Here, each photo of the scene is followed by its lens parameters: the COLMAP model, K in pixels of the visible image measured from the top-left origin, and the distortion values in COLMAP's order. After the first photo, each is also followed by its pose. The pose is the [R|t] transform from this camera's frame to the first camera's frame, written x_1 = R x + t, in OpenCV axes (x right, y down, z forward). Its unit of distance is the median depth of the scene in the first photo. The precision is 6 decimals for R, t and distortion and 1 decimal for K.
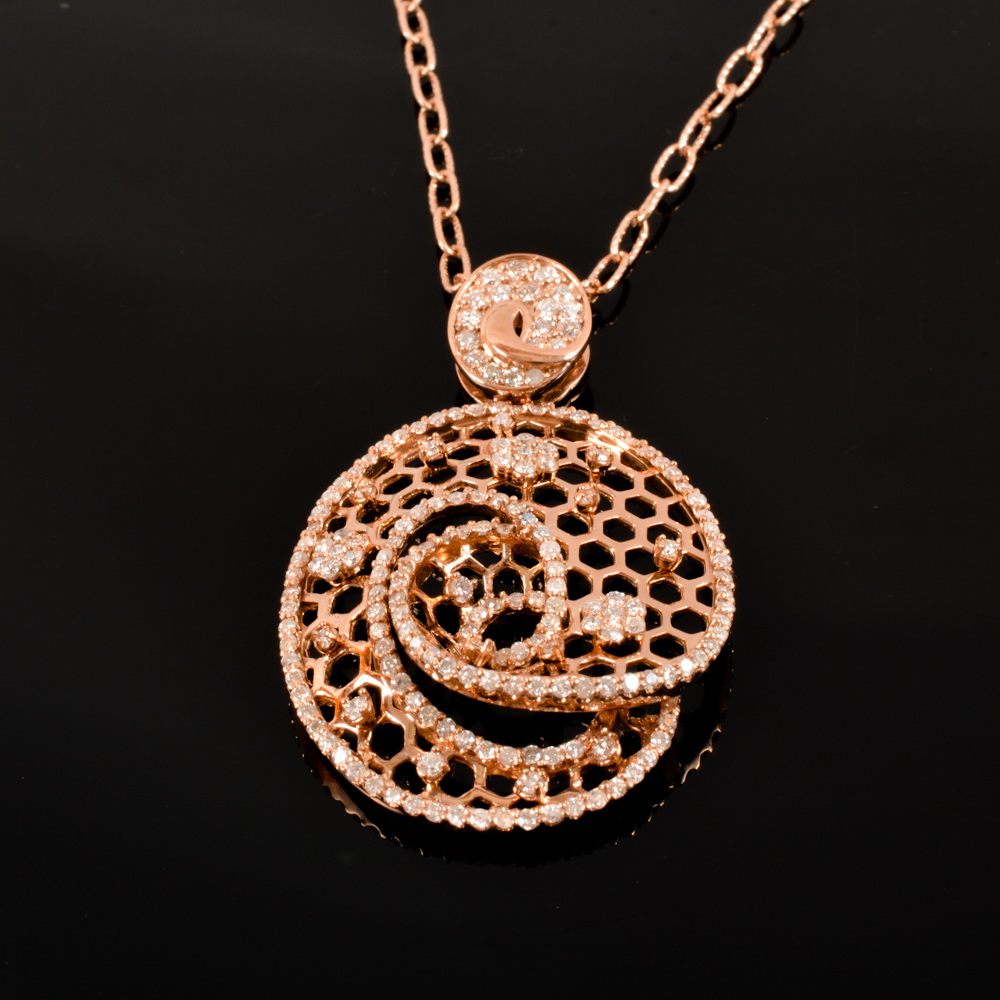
lens RADIAL K [[3326.5, 0, 499.2], [0, 3326.5, 493.1], [0, 0, 1]] dist [0.107755, 0.000000]
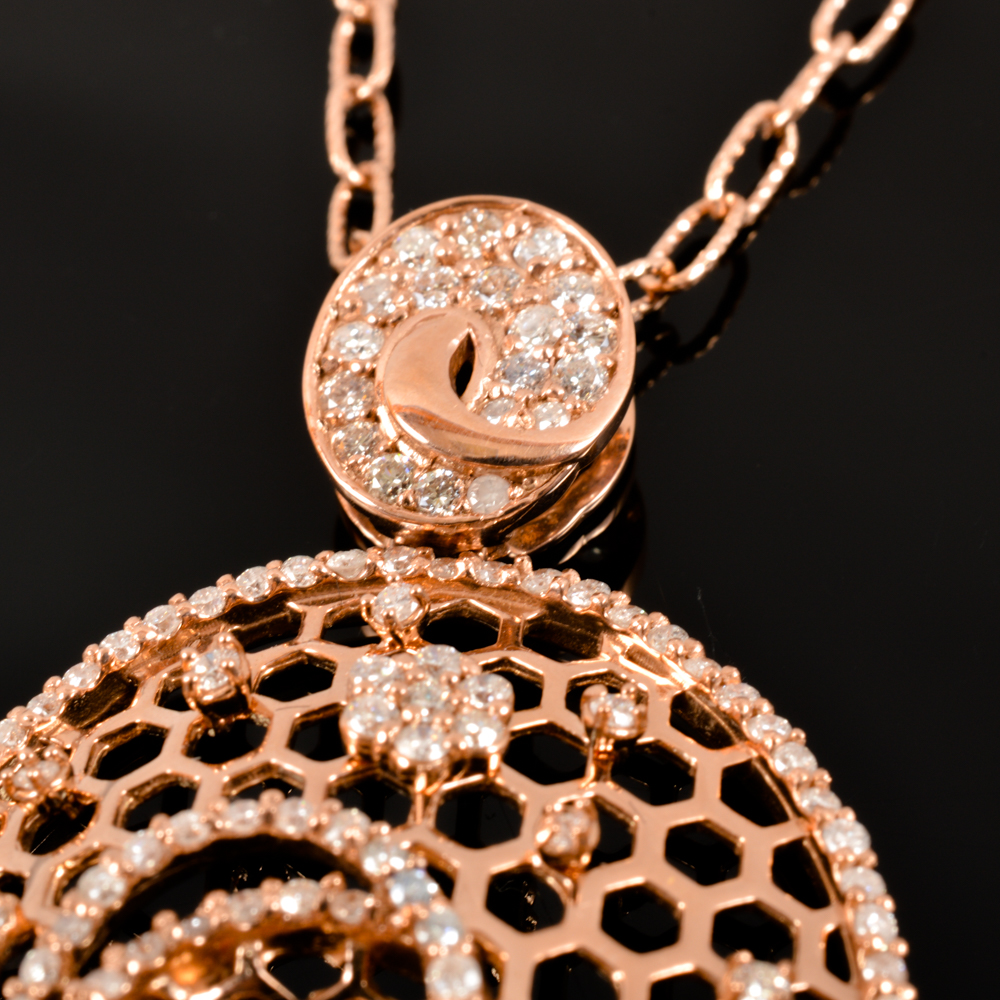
lens RADIAL K [[3326.5, 0, 462.6], [0, 3326.5, 503.8], [0, 0, 1]] dist [0.107755, 0.000000]
pose [[0.993906, 0.050857, -0.097793, 0.050349], [-0.044955, 0.997086, 0.061633, -0.061323], [0.100643, -0.056862, 0.993296, 0.589795]]
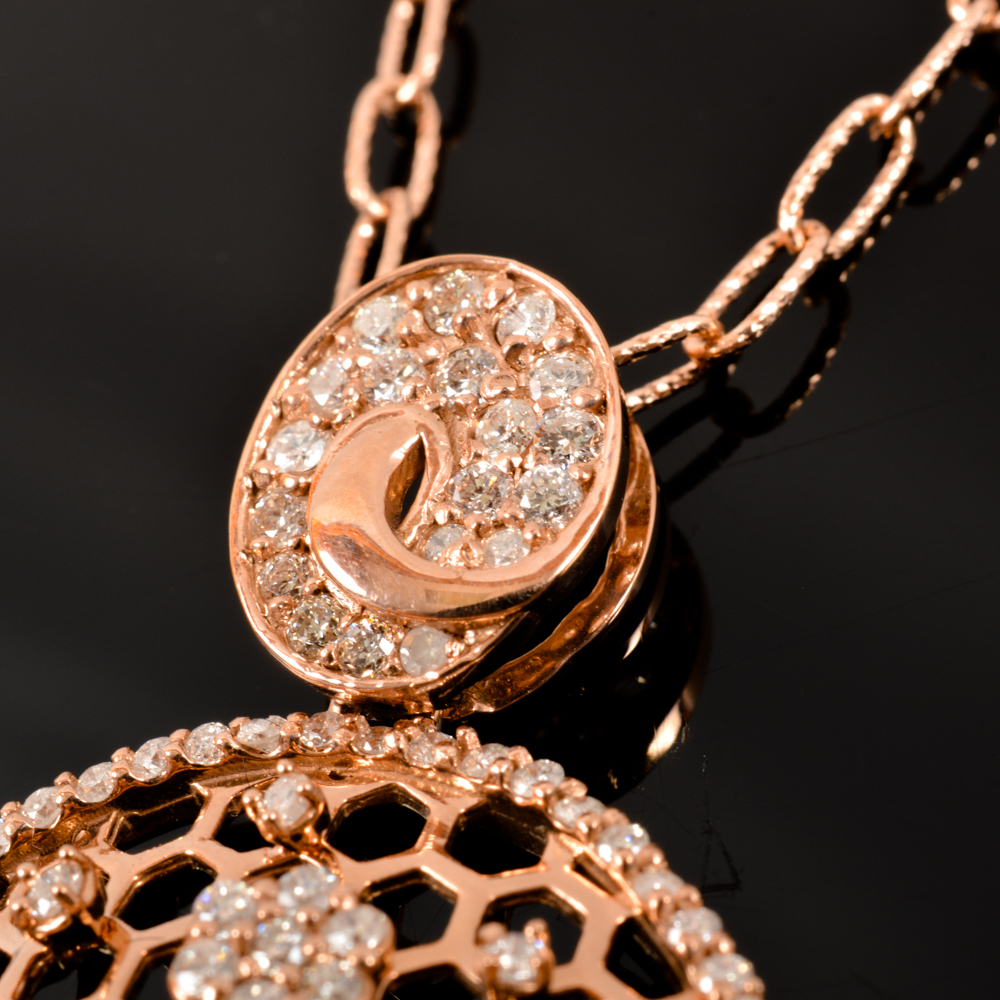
lens RADIAL K [[3326.5, 0, 497.4], [0, 3326.5, 503.5], [0, 0, 1]] dist [0.107755, 0.000000]
pose [[0.939320, 0.044860, -0.340095, 0.136999], [0.008077, 0.988246, 0.152661, -0.104678], [0.342946, -0.146144, 0.927917, 0.703214]]
